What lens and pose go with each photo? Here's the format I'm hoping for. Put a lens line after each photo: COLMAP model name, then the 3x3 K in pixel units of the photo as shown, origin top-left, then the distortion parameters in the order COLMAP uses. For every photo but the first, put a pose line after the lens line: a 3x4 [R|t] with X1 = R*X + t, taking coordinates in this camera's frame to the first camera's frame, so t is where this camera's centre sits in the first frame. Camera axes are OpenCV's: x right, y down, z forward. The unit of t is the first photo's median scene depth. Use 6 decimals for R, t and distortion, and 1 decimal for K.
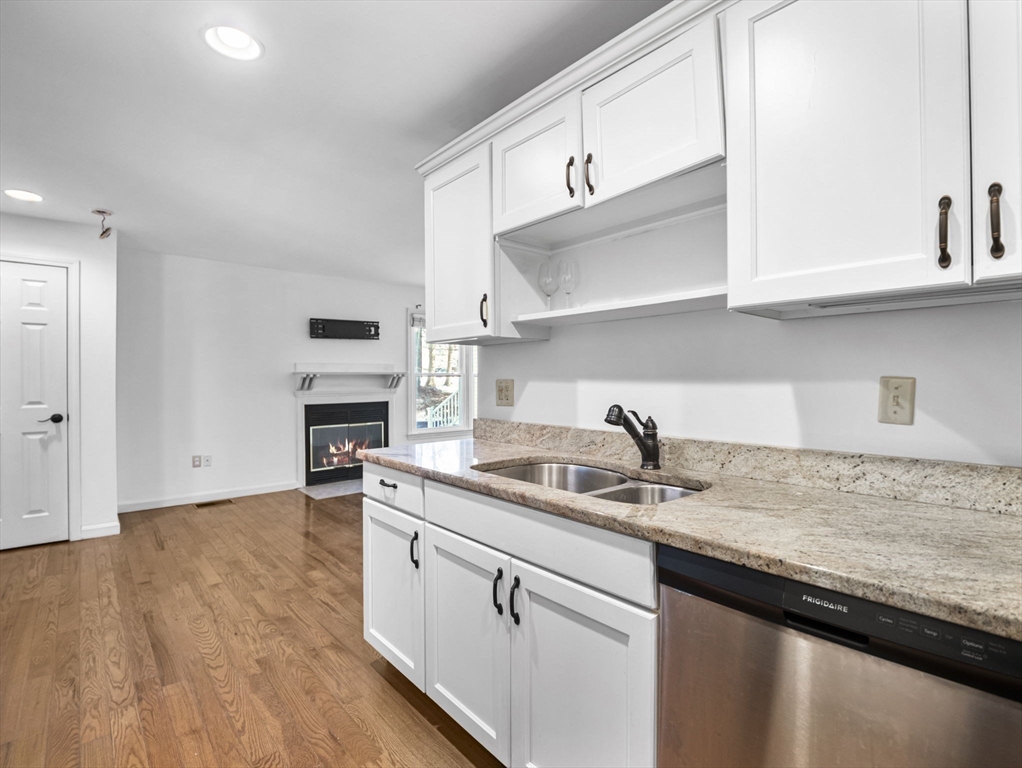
lens RADIAL K [[498.5, 0, 511.0], [0, 498.5, 384.0], [0, 0, 1]] dist [-0.006752, -0.001458]
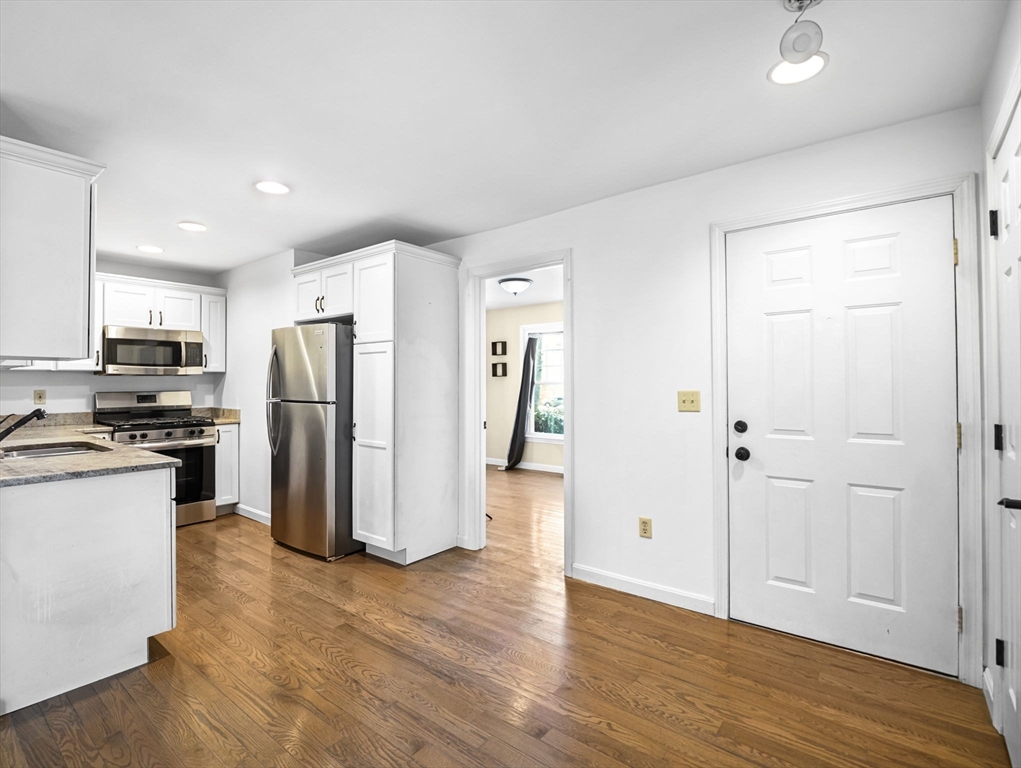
lens RADIAL K [[498.0, 0, 510.5], [0, 498.0, 384.0], [0, 0, 1]] dist [-0.006752, -0.001458]
pose [[-0.982706, 0.005305, -0.185098, -0.932128], [0.002633, 0.999889, 0.014682, -0.055890], [0.185156, 0.013941, -0.982610, 2.492705]]
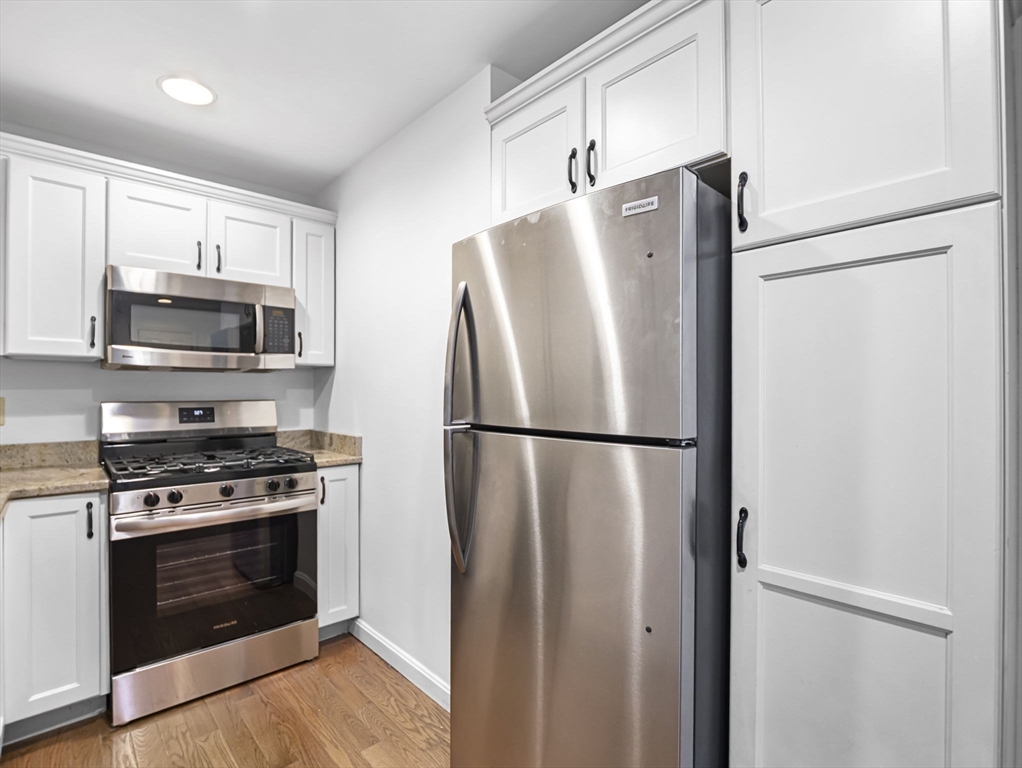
lens RADIAL K [[512.5, 0, 507.1], [0, 512.5, 395.1], [0, 0, 1]] dist [-0.006070, -0.000062]
pose [[-0.999938, 0.004332, -0.010226, -0.414296], [0.004163, 0.999856, 0.016470, -0.021914], [0.010296, 0.016427, -0.999812, 1.095649]]
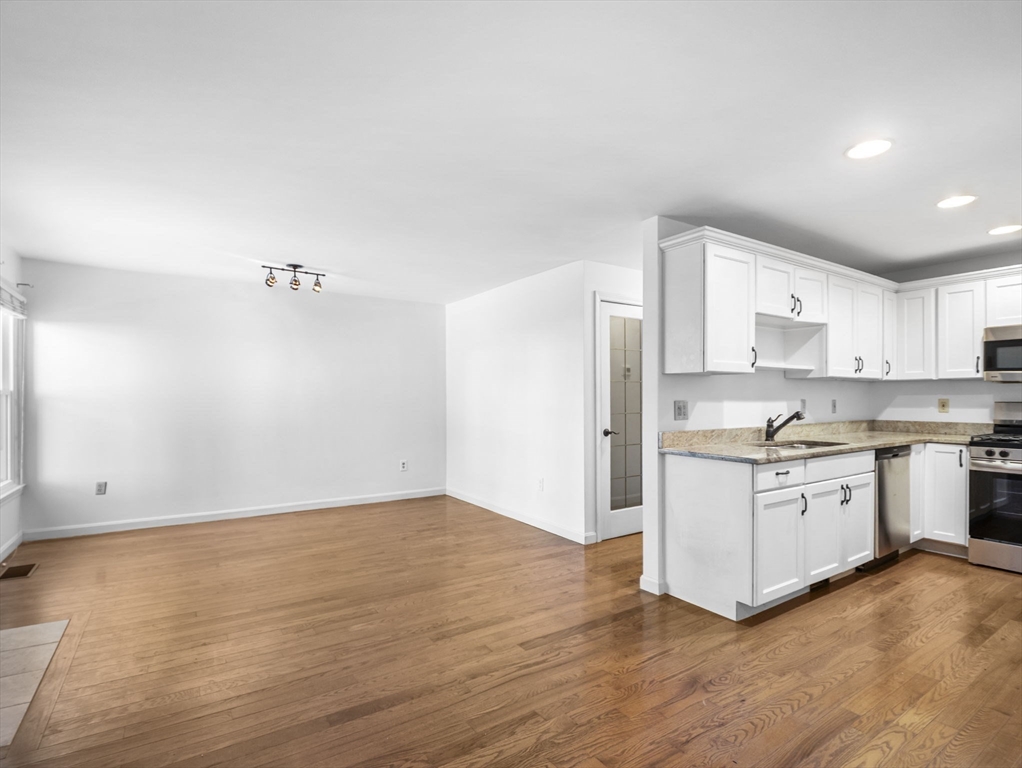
lens RADIAL K [[515.5, 0, 511.0], [0, 515.5, 403.5], [0, 0, 1]] dist [-0.023561, 0.000809]
pose [[0.137938, -0.006296, 0.990421, -1.852242], [0.012297, 0.999914, 0.004644, -0.016939], [-0.990364, 0.011538, 0.138004, 1.600220]]
